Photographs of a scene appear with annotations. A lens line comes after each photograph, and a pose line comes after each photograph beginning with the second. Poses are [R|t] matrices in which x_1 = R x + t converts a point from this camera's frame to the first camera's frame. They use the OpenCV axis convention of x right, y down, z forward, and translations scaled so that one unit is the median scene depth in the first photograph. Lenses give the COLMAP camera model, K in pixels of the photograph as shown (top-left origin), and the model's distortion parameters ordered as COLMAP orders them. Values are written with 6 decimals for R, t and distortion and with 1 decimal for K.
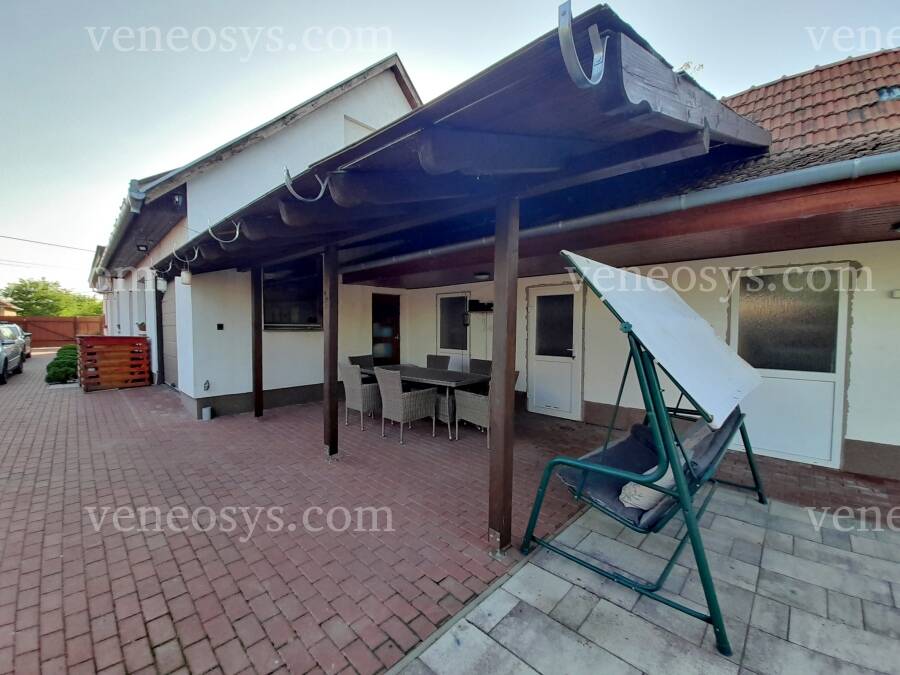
lens RADIAL K [[361.6, 0, 454.1], [0, 361.6, 342.8], [0, 0, 1]] dist [0.014526, -0.013767]
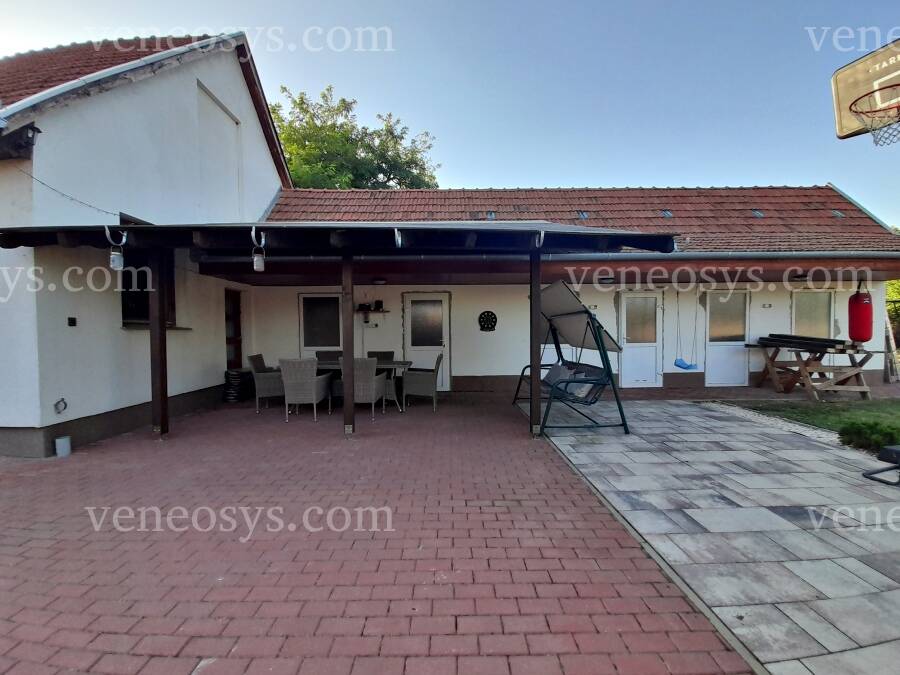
lens RADIAL K [[361.6, 0, 454.1], [0, 361.6, 342.8], [0, 0, 1]] dist [0.014526, -0.013767]
pose [[0.716338, -0.032436, 0.696999, -0.706622], [0.043877, 0.999036, 0.001397, 0.033556], [-0.696372, 0.029582, 0.717071, -0.028403]]
